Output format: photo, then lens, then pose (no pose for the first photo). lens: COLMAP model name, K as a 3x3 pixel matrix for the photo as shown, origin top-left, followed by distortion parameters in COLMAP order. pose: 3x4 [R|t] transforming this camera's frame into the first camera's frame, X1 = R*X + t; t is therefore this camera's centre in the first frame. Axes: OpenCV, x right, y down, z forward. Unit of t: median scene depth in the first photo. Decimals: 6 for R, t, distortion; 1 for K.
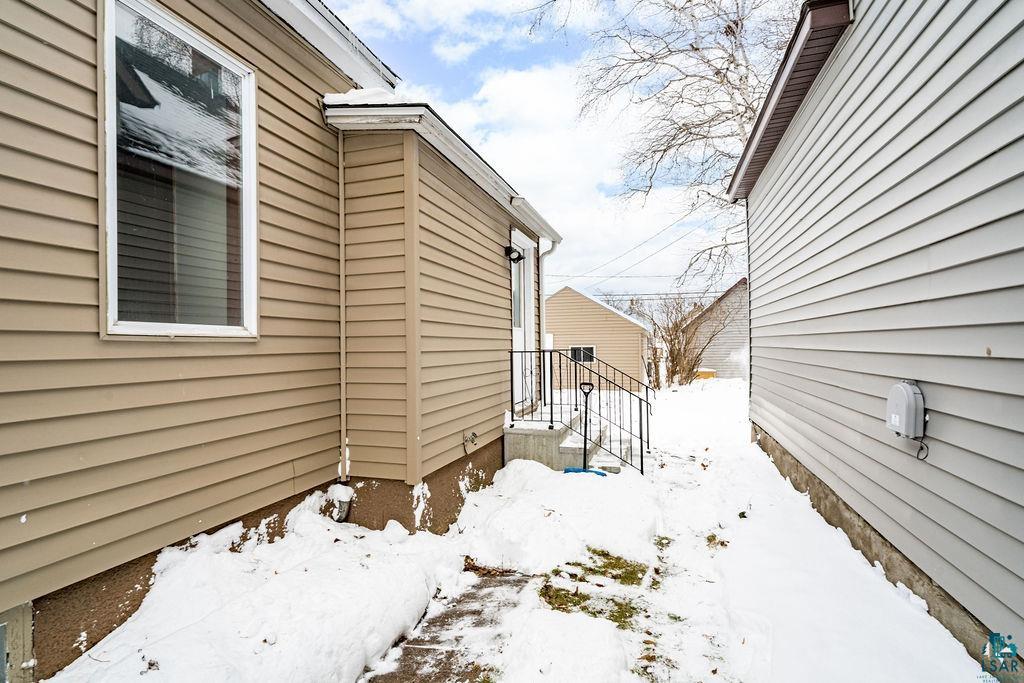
lens RADIAL K [[503.3, 0, 521.3], [0, 503.3, 341.0], [0, 0, 1]] dist [0.012958, 0.000124]
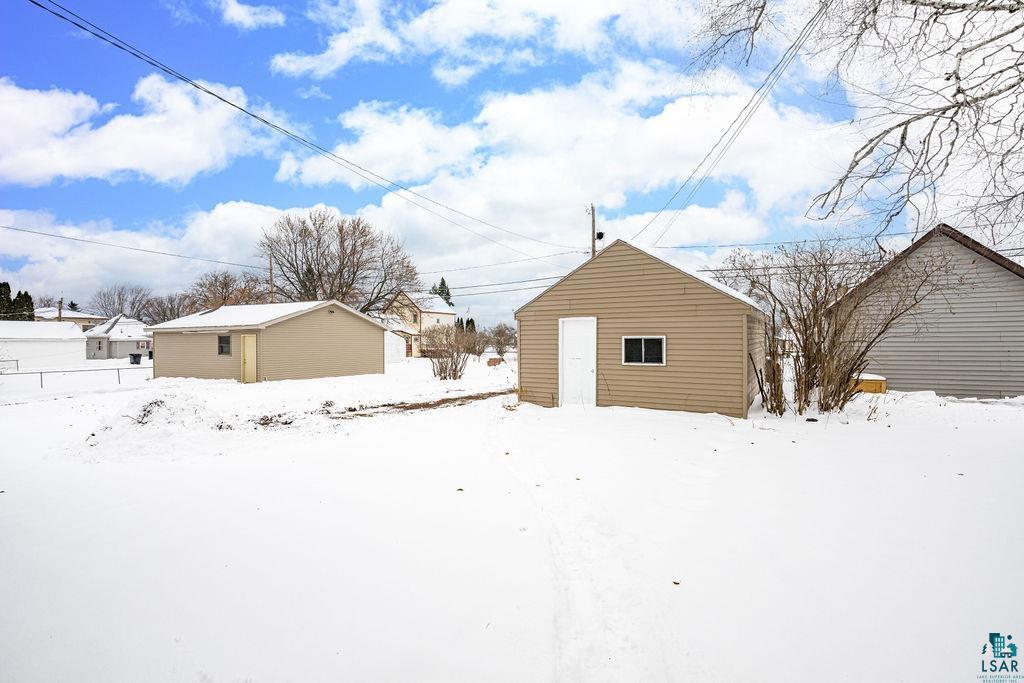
lens RADIAL K [[503.3, 0, 521.3], [0, 503.3, 341.0], [0, 0, 1]] dist [0.012958, 0.000124]
pose [[0.974518, 0.008586, -0.224145, 0.112787], [-0.004539, 0.999817, 0.018565, 0.004440], [0.224264, -0.017075, 0.974379, 0.372931]]
